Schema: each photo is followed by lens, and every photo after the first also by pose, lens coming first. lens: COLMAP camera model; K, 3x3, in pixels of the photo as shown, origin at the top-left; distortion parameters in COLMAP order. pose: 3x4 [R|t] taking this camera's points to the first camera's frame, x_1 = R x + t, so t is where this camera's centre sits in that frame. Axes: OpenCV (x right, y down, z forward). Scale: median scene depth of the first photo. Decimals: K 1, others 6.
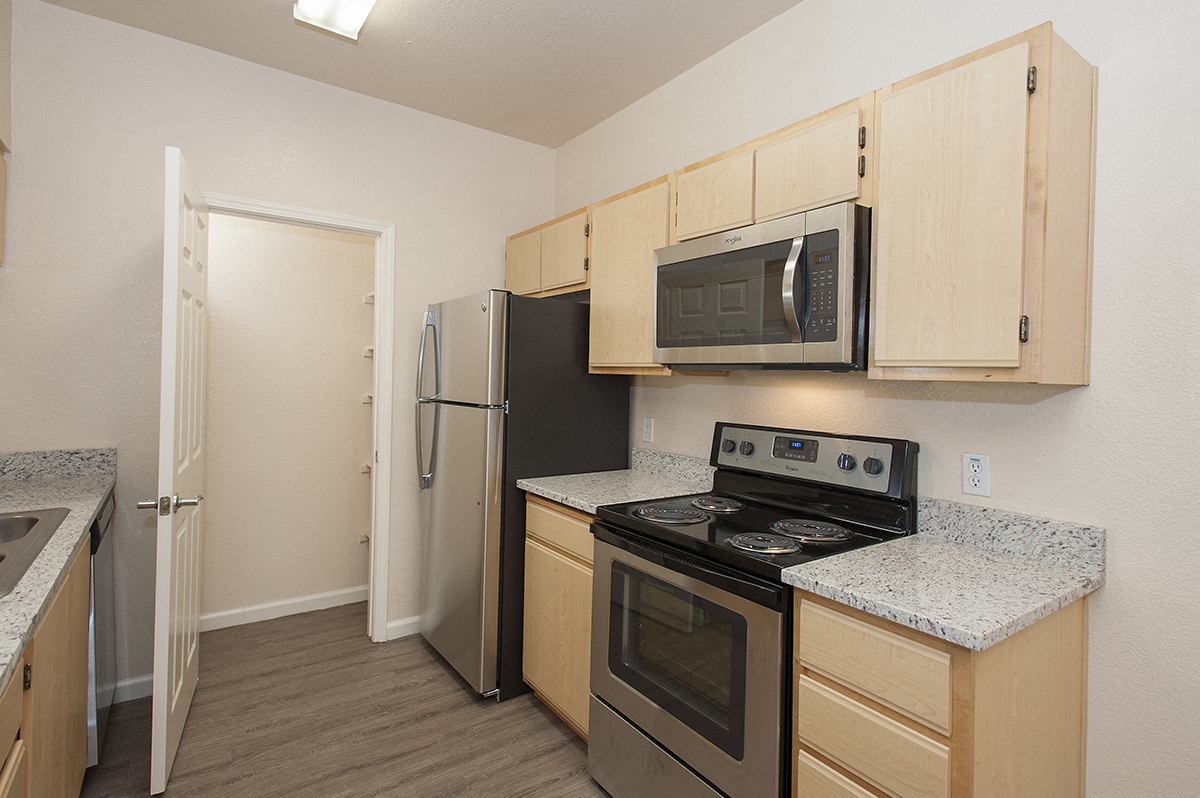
lens RADIAL K [[591.9, 0, 595.5], [0, 591.9, 377.9], [0, 0, 1]] dist [0.019300, -0.000003]
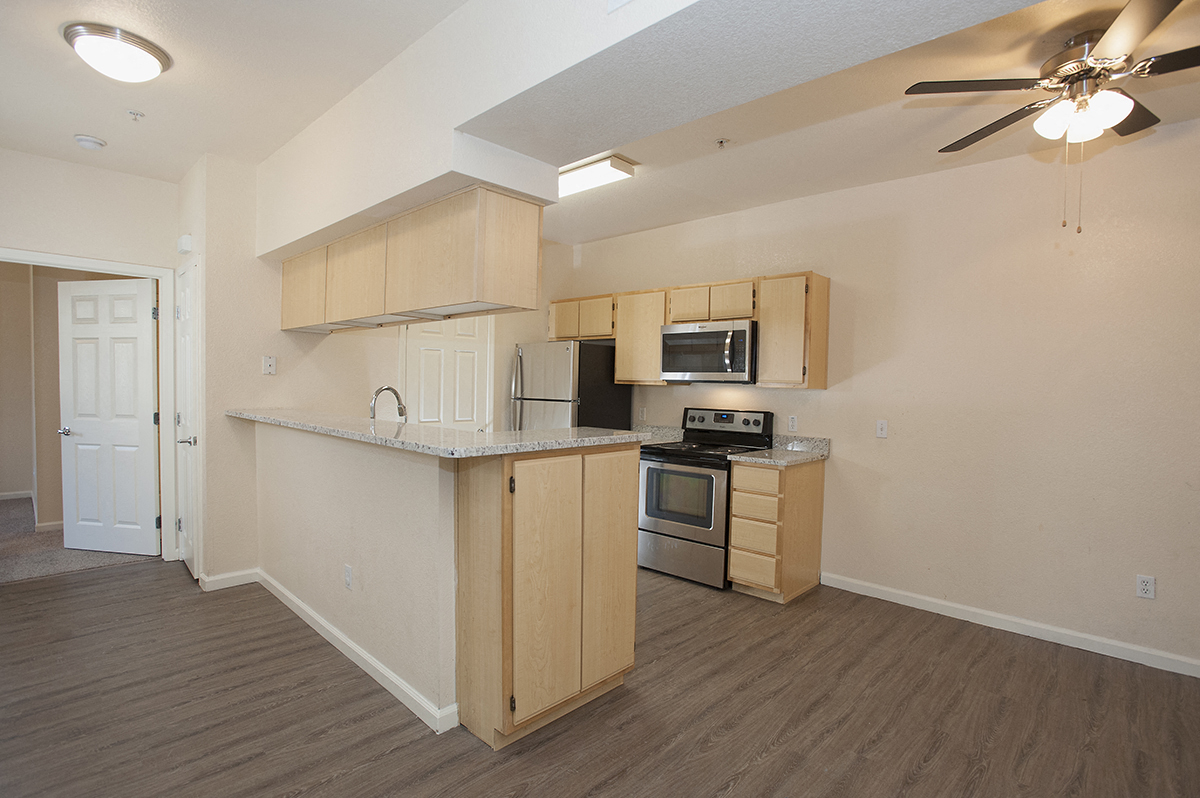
lens RADIAL K [[600.0, 0, 600.0], [0, 600.0, 399.0], [0, 0, 1]] dist [-0.019963, 0.000526]
pose [[0.980098, -0.001538, 0.198507, -0.571029], [-0.003203, 0.999717, 0.023563, -0.003707], [-0.198487, -0.023729, 0.979816, -1.122553]]
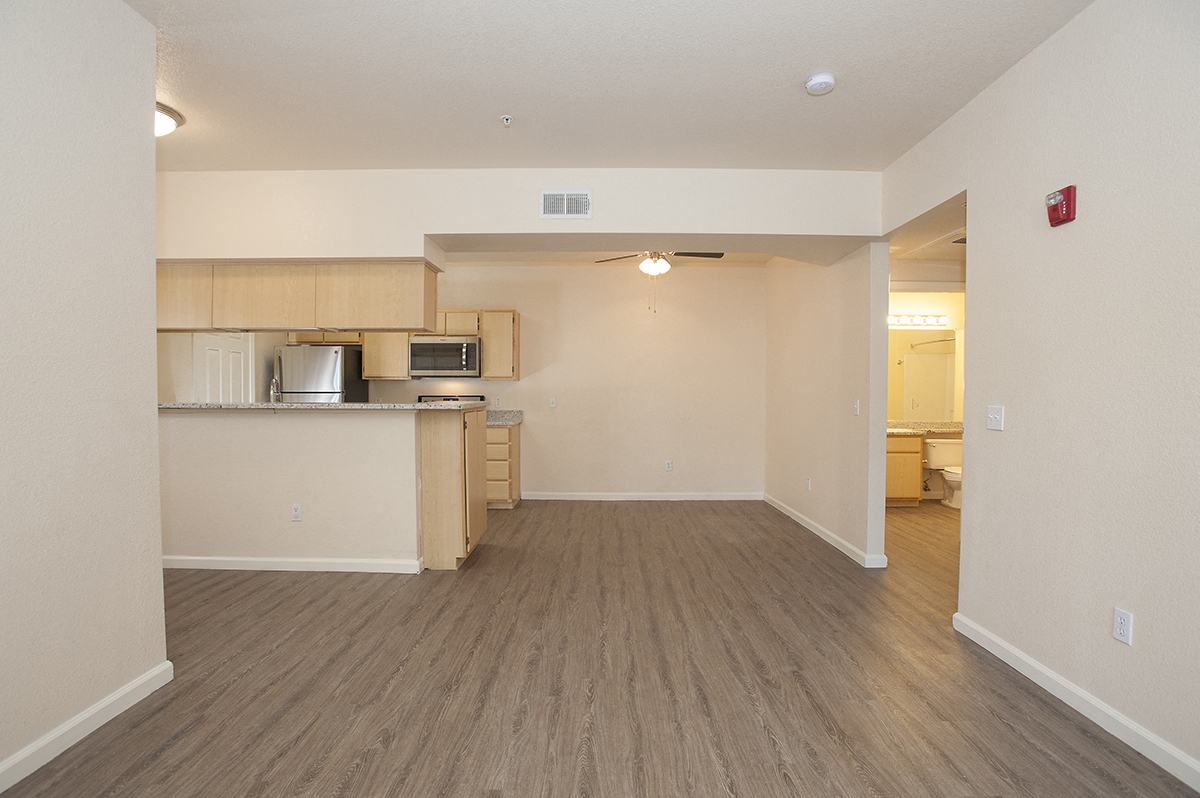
lens RADIAL K [[600.0, 0, 600.0], [0, 600.0, 399.0], [0, 0, 1]] dist [-0.019963, 0.000526]
pose [[0.583133, -0.029961, 0.811824, -1.895764], [0.013113, 0.999537, 0.027470, 0.026521], [-0.812271, -0.005373, 0.583256, -1.625164]]
